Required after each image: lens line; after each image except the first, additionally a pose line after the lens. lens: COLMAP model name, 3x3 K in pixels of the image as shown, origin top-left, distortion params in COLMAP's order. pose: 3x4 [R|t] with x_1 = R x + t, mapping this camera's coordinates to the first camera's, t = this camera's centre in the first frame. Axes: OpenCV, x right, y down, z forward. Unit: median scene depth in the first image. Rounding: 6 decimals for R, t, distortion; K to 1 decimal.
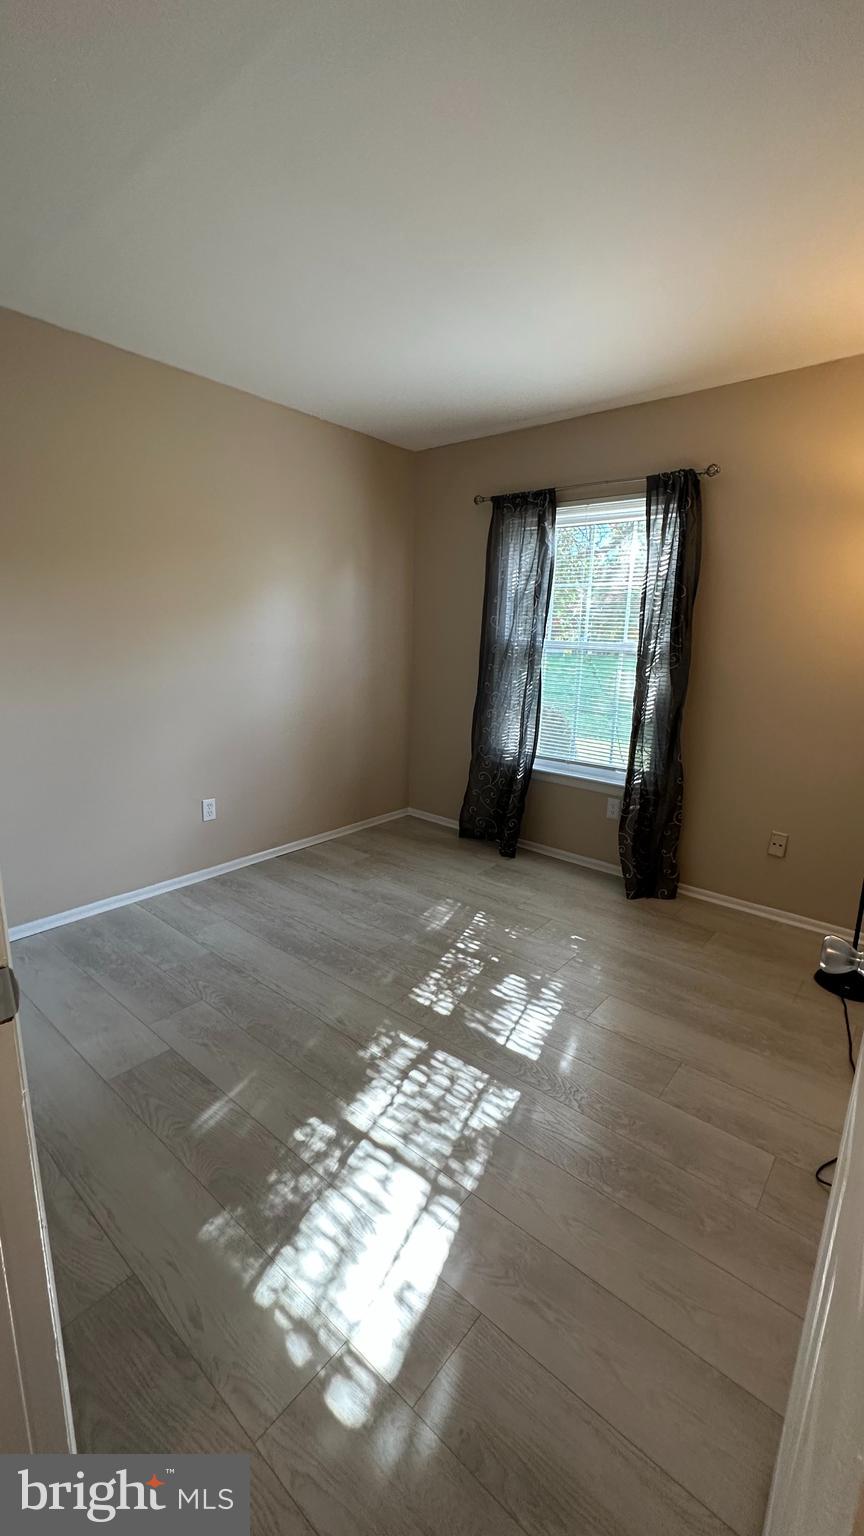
lens RADIAL K [[613.8, 0, 436.6], [0, 613.8, 774.8], [0, 0, 1]] dist [-0.006478, 0.001736]
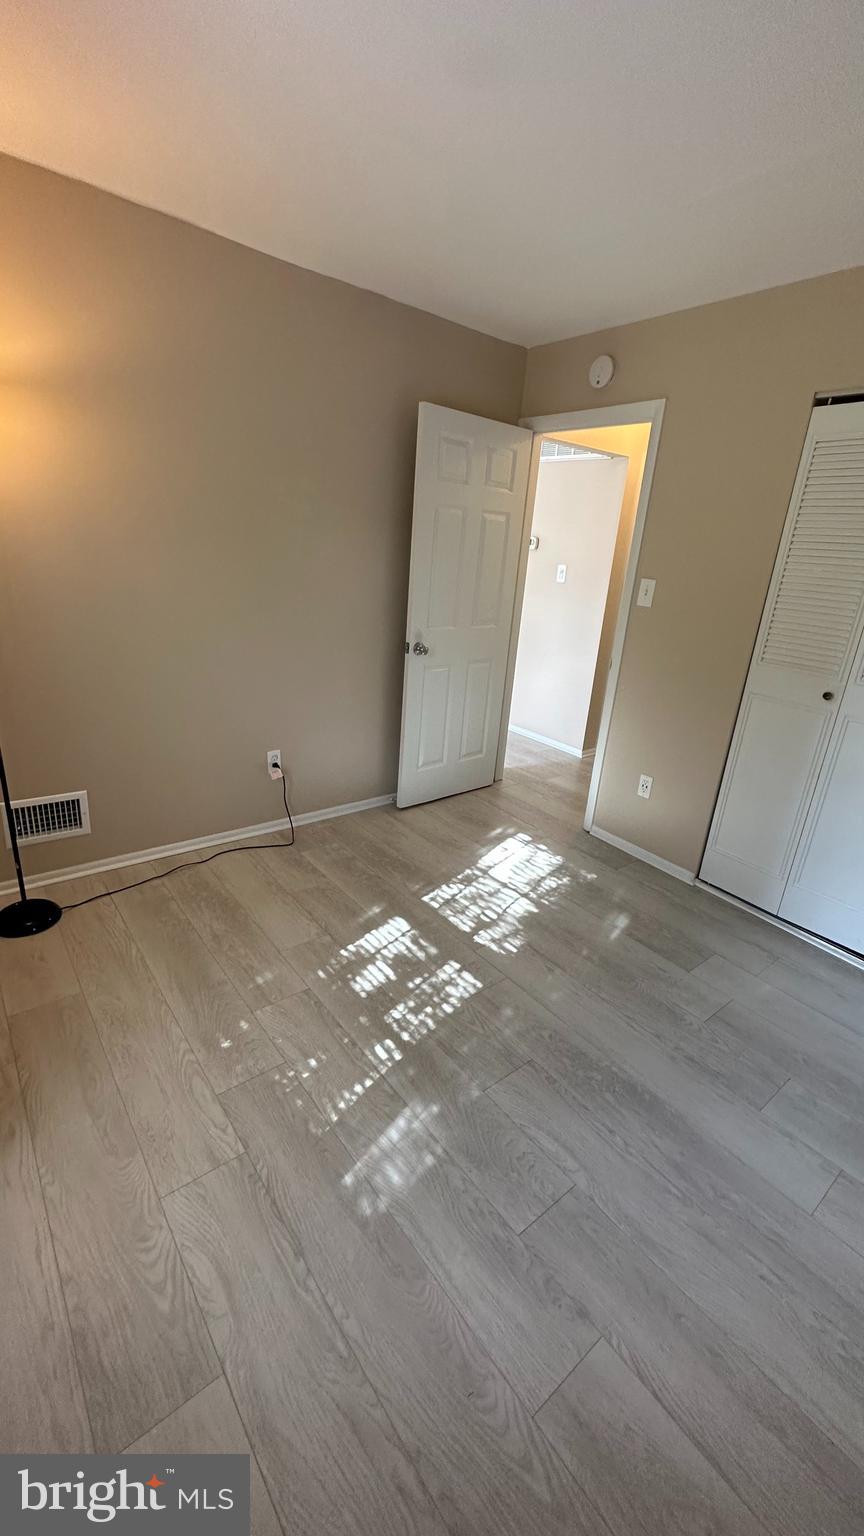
lens RADIAL K [[613.8, 0, 437.5], [0, 613.8, 761.5], [0, 0, 1]] dist [-0.006478, 0.001736]
pose [[-0.974404, -0.162475, 0.155368, -0.063084], [-0.055560, 0.843734, 0.533878, -0.421945], [-0.217831, 0.511580, -0.831165, 1.573198]]
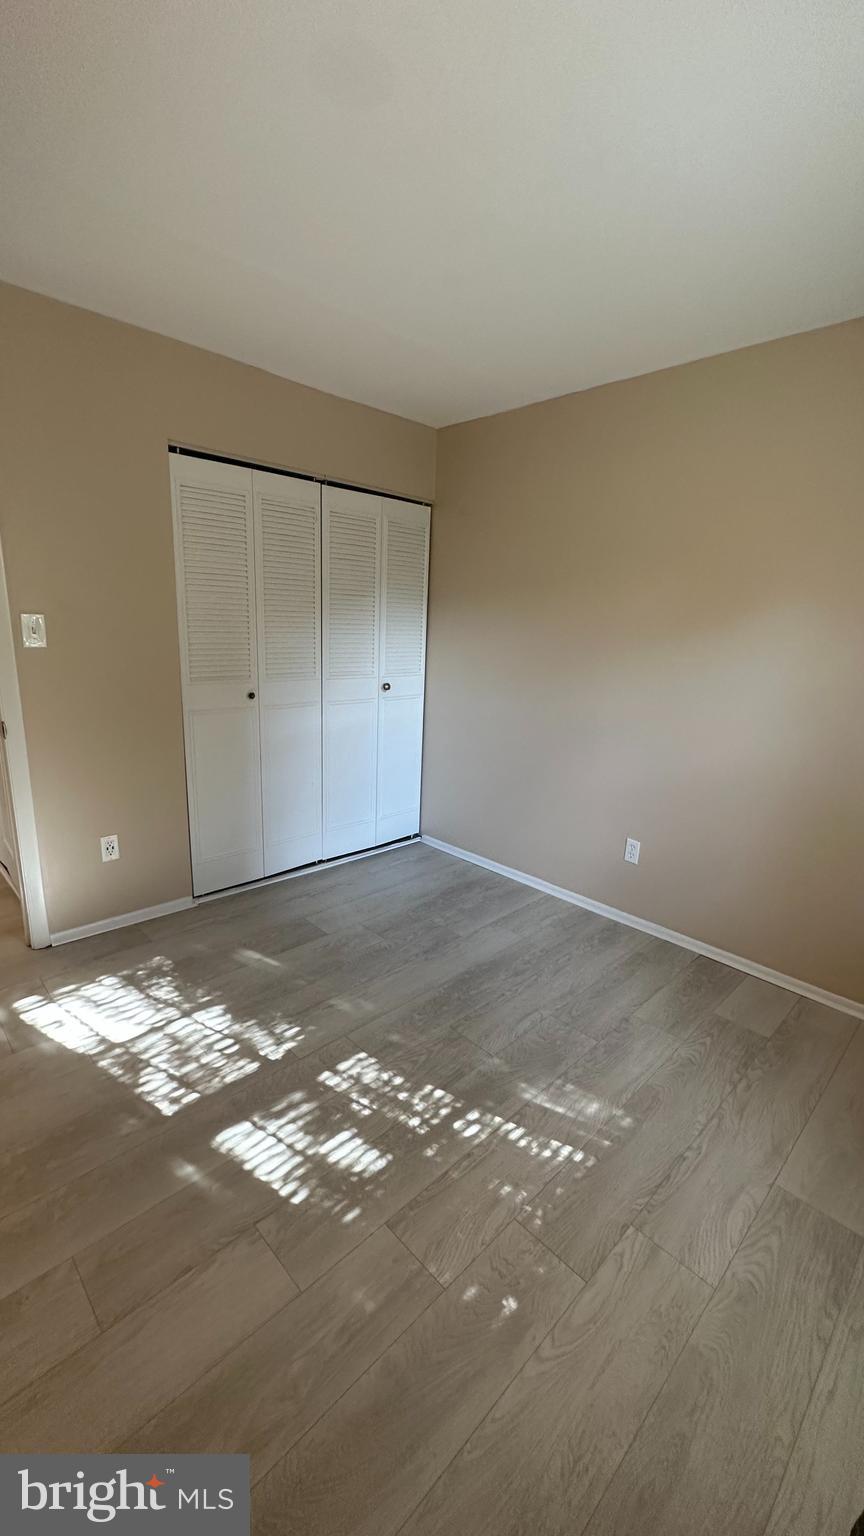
lens RADIAL K [[613.8, 0, 428.7], [0, 613.8, 761.5], [0, 0, 1]] dist [-0.006478, 0.001736]
pose [[-0.109242, 0.199658, -0.973757, 0.712315], [-0.264827, 0.938367, 0.222112, -0.259444], [0.958088, 0.282141, -0.049634, 0.986687]]
